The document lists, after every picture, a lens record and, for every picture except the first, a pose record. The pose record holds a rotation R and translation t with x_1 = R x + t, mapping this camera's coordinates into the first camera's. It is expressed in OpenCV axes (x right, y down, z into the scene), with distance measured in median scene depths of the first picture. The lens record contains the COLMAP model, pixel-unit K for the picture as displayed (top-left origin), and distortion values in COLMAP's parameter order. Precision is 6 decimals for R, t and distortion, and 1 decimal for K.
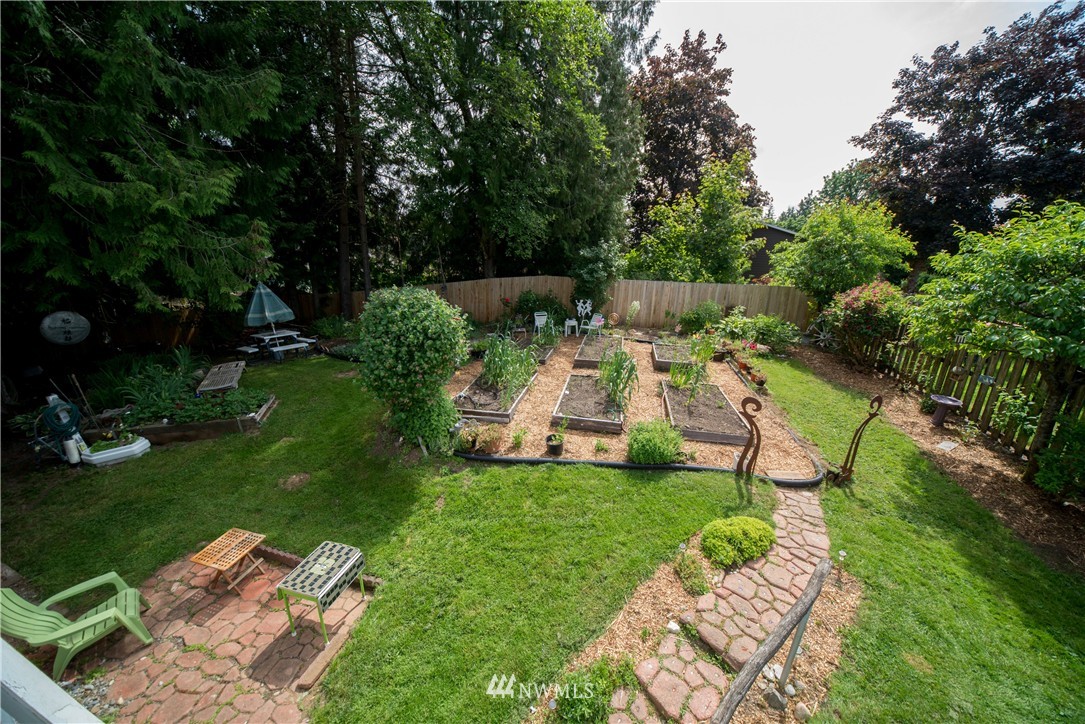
lens RADIAL K [[392.4, 0, 545.0], [0, 392.4, 362.3], [0, 0, 1]] dist [-0.012224, 0.001054]
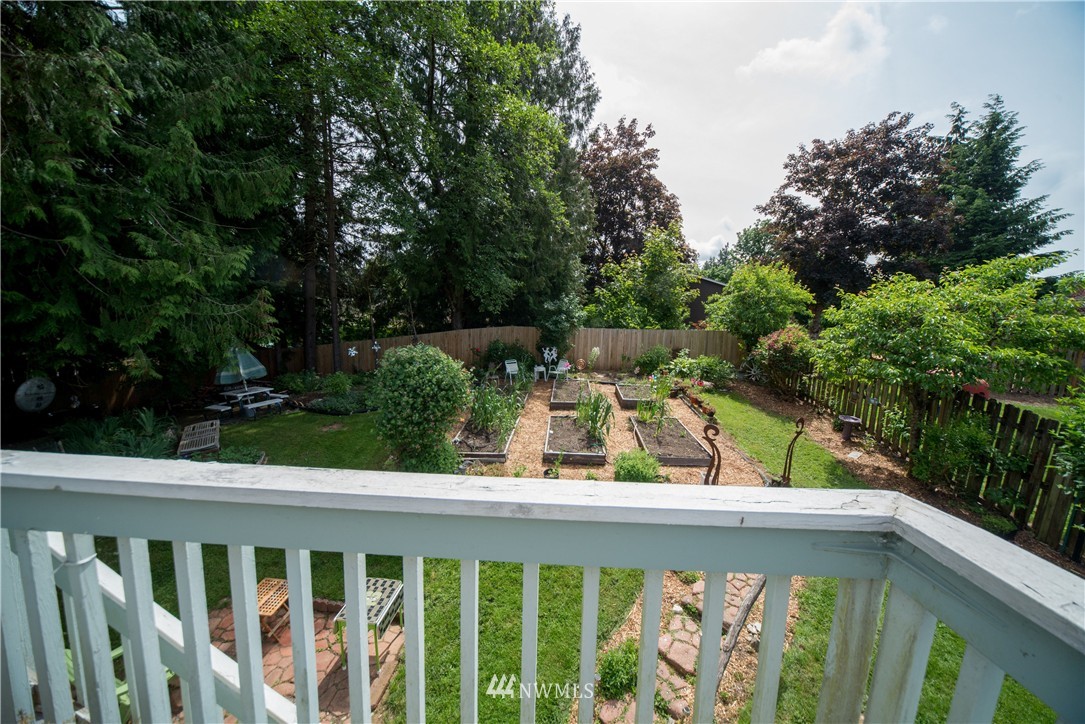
lens RADIAL K [[392.4, 0, 543.1], [0, 392.4, 360.1], [0, 0, 1]] dist [-0.012224, 0.001054]
pose [[0.990416, -0.036136, 0.133309, -0.109407], [0.051026, 0.992618, -0.110029, -0.005136], [-0.128349, 0.115777, 0.984948, -0.130726]]
